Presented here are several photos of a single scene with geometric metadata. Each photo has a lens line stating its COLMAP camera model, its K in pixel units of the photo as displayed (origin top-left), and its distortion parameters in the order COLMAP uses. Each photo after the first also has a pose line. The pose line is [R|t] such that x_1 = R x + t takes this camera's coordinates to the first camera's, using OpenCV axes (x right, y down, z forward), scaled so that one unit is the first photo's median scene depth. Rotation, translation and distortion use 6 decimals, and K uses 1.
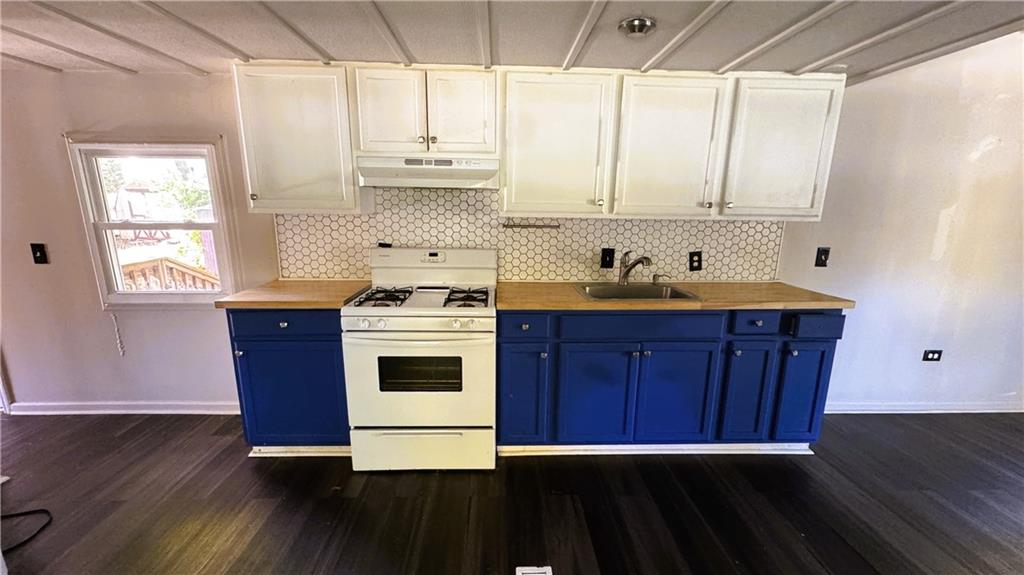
lens RADIAL K [[449.5, 0, 511.2], [0, 449.5, 314.6], [0, 0, 1]] dist [-0.000944, -0.000016]
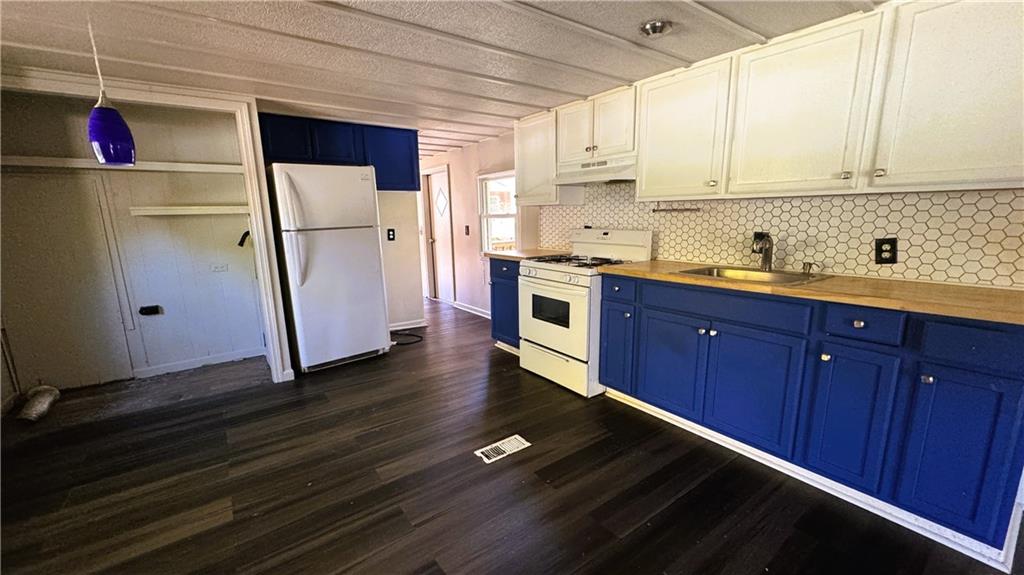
lens RADIAL K [[409.6, 0, 513.4], [0, 409.6, 299.2], [0, 0, 1]] dist [0.000964, 0.000109]
pose [[0.566407, 0.146451, -0.811009, 0.733125], [-0.177932, 0.982605, 0.053170, 0.042704], [0.804688, 0.114189, 0.582613, 0.113124]]
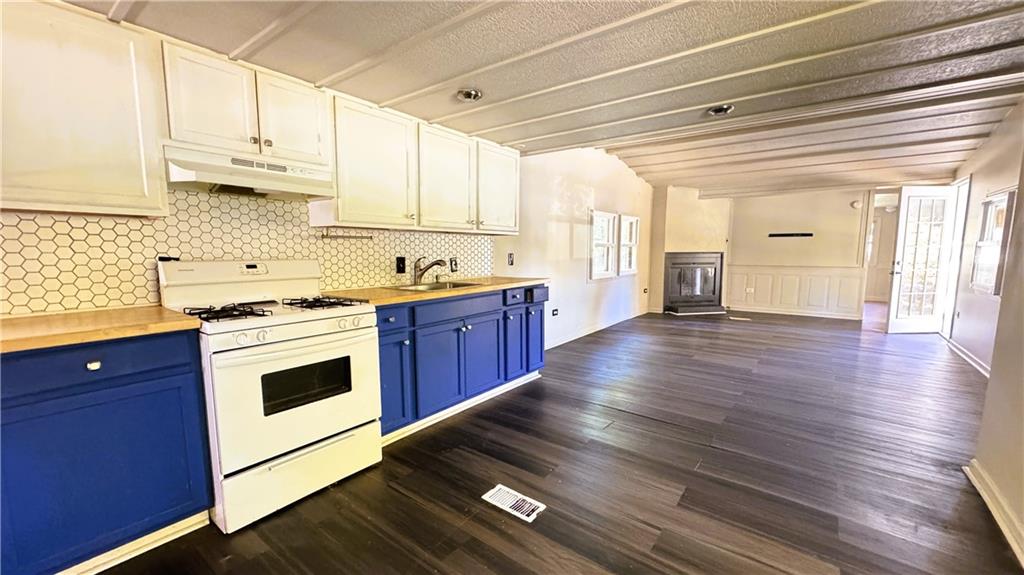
lens RADIAL K [[409.6, 0, 513.4], [0, 409.6, 299.2], [0, 0, 1]] dist [0.000964, 0.000109]
pose [[0.628240, -0.105977, 0.770768, -0.524547], [0.193470, 0.980840, -0.022833, 0.055643], [-0.753581, 0.163465, 0.636706, 0.098907]]
